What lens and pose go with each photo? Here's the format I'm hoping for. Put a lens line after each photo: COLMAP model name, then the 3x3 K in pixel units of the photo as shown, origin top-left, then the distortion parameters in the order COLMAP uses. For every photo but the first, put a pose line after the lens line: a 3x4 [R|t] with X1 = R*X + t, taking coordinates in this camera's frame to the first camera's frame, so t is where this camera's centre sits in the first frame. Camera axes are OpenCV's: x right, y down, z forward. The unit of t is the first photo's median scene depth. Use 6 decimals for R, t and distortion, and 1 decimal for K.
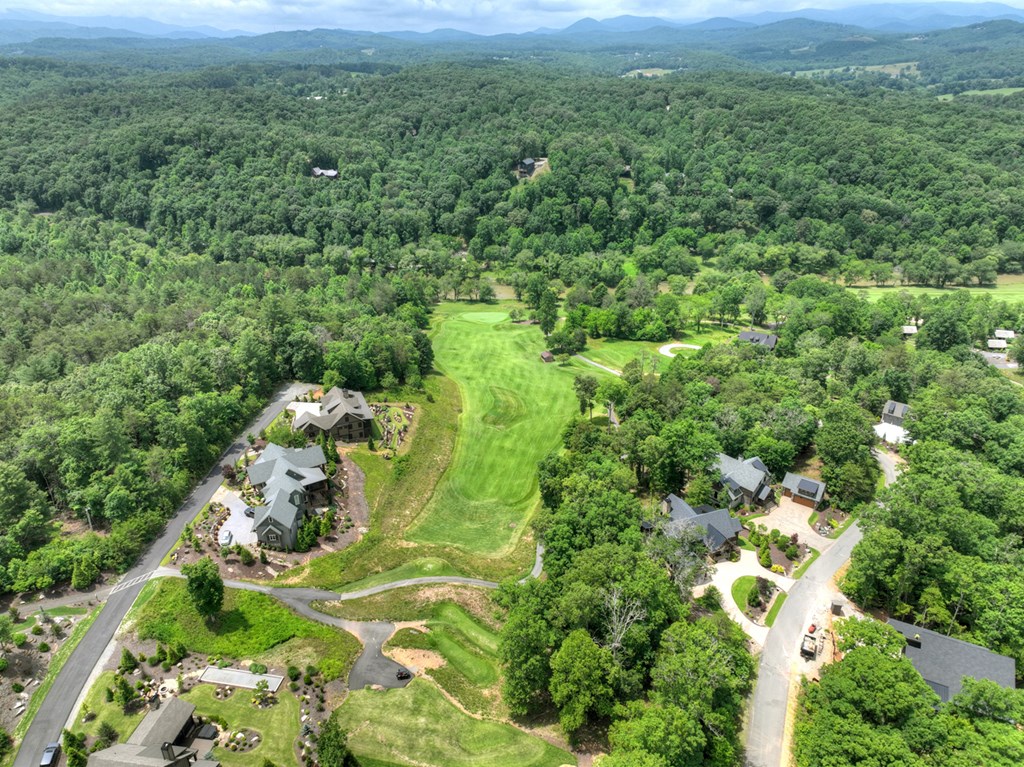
lens RADIAL K [[719.2, 0, 515.2], [0, 719.2, 382.6], [0, 0, 1]] dist [-0.002919, 0.014789]
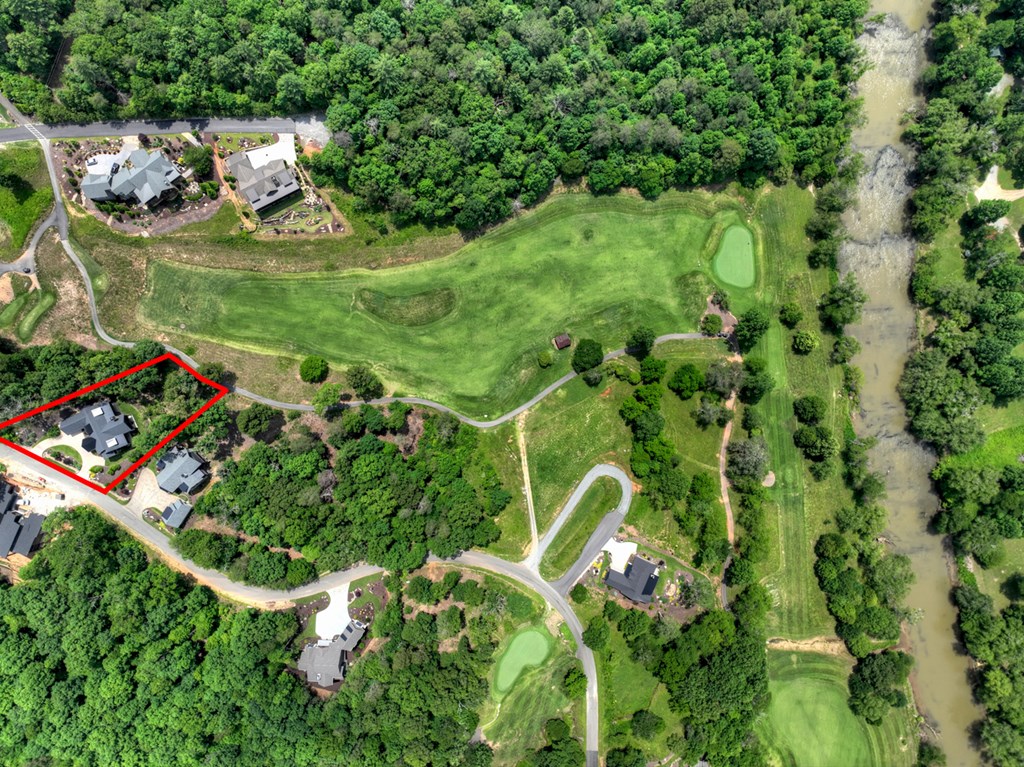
lens RADIAL K [[719.2, 0, 515.2], [0, 719.2, 382.6], [0, 0, 1]] dist [-0.002919, 0.014789]
pose [[0.075721, 0.997129, 0.000445, 0.062672], [-0.468149, 0.035157, 0.882950, -0.547144], [0.880399, -0.067066, 0.469467, 0.324206]]
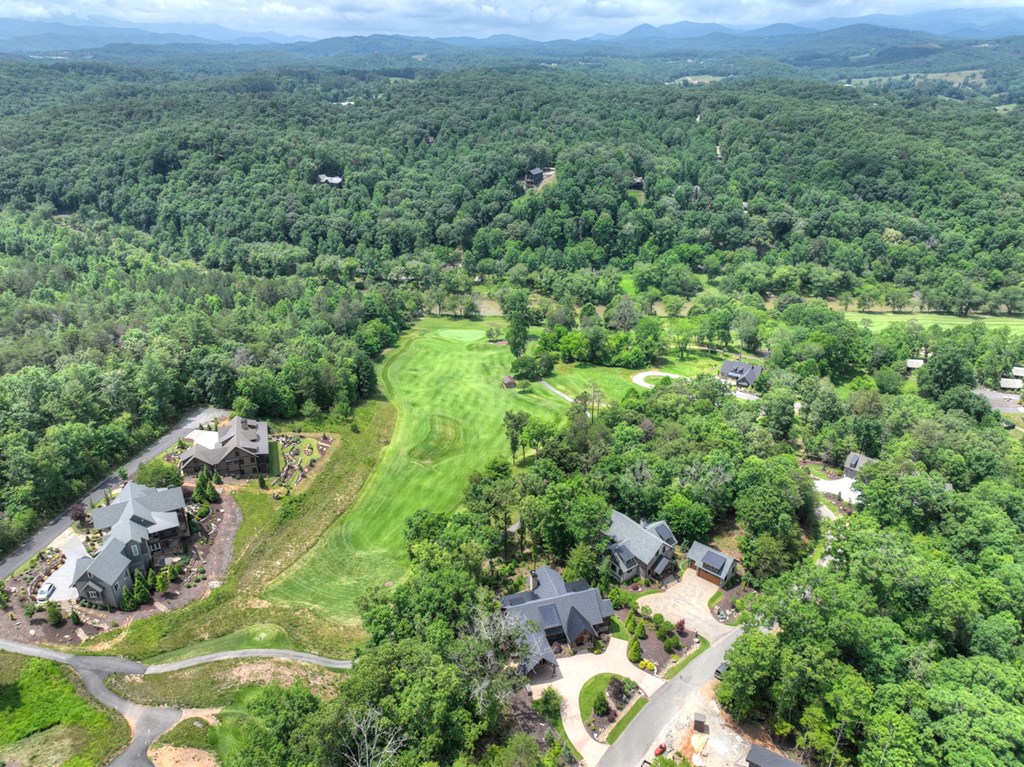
lens RADIAL K [[719.2, 0, 515.2], [0, 719.2, 382.6], [0, 0, 1]] dist [-0.002919, 0.014789]
pose [[0.997255, 0.033728, -0.065918, 0.074595], [-0.034169, 0.999401, -0.005565, -0.019712], [0.065691, 0.007802, 0.997810, 0.039202]]
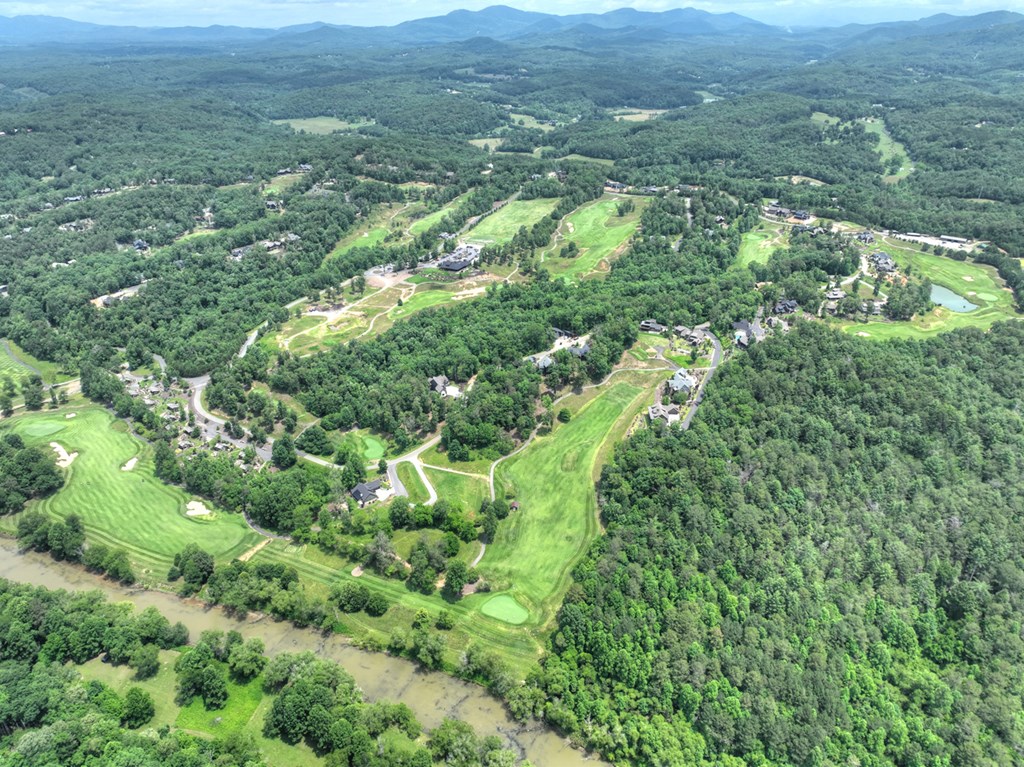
lens RADIAL K [[719.2, 0, 515.2], [0, 719.2, 382.6], [0, 0, 1]] dist [-0.002919, 0.014789]
pose [[-0.906565, -0.196429, 0.373572, -0.297036], [0.192517, 0.595218, 0.780162, -0.882131], [-0.375603, 0.779186, -0.501788, 1.001666]]
